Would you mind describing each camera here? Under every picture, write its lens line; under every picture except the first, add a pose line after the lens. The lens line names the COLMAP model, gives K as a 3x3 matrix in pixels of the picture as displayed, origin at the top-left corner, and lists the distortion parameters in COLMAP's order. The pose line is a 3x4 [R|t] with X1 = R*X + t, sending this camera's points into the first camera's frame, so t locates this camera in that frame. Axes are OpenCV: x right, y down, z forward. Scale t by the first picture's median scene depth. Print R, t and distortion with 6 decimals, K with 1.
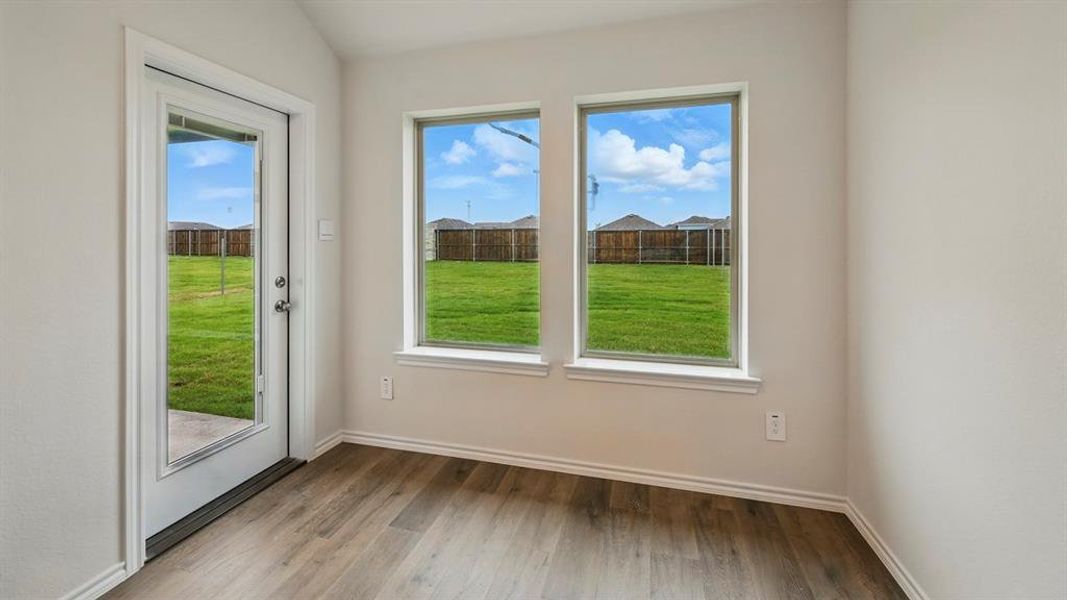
lens RADIAL K [[423.3, 0, 536.1], [0, 423.3, 242.8], [0, 0, 1]] dist [-0.000892, 0.000206]
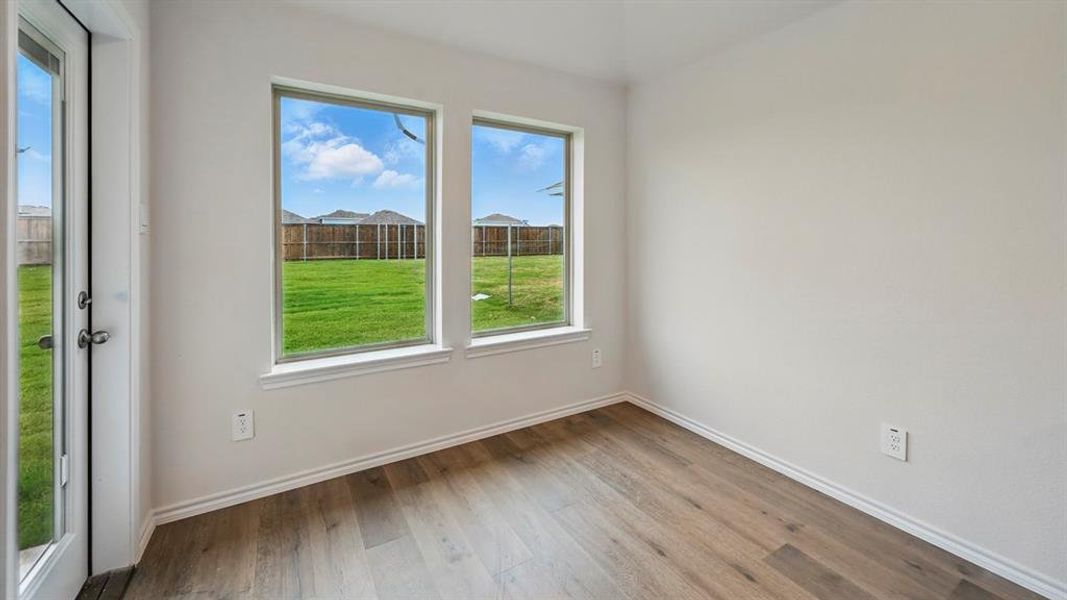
lens RADIAL K [[422.0, 0, 534.5], [0, 422.0, 241.9], [0, 0, 1]] dist [0.000142, -0.000011]
pose [[0.692931, -0.006030, 0.720979, -0.550919], [-0.001538, 0.999950, 0.009842, -0.000544], [-0.721002, -0.007929, 0.692887, 0.087559]]
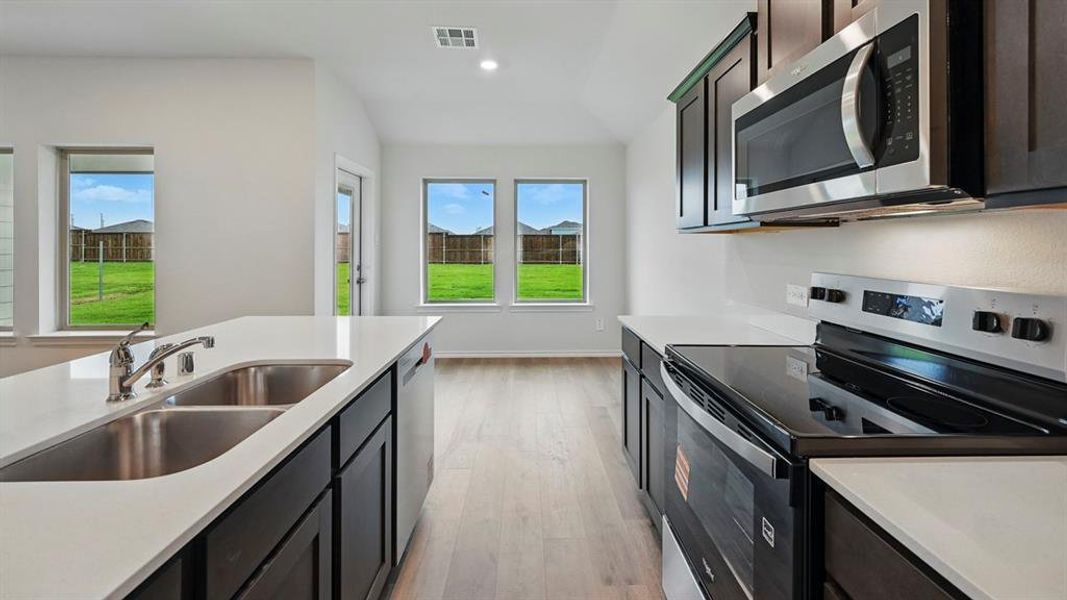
lens RADIAL K [[423.3, 0, 536.1], [0, 423.3, 242.8], [0, 0, 1]] dist [-0.000892, 0.000206]
pose [[0.958874, 0.002571, 0.283822, -0.355934], [-0.001005, 0.999983, -0.005661, -0.006125], [-0.283832, 0.005143, 0.958860, -0.930074]]
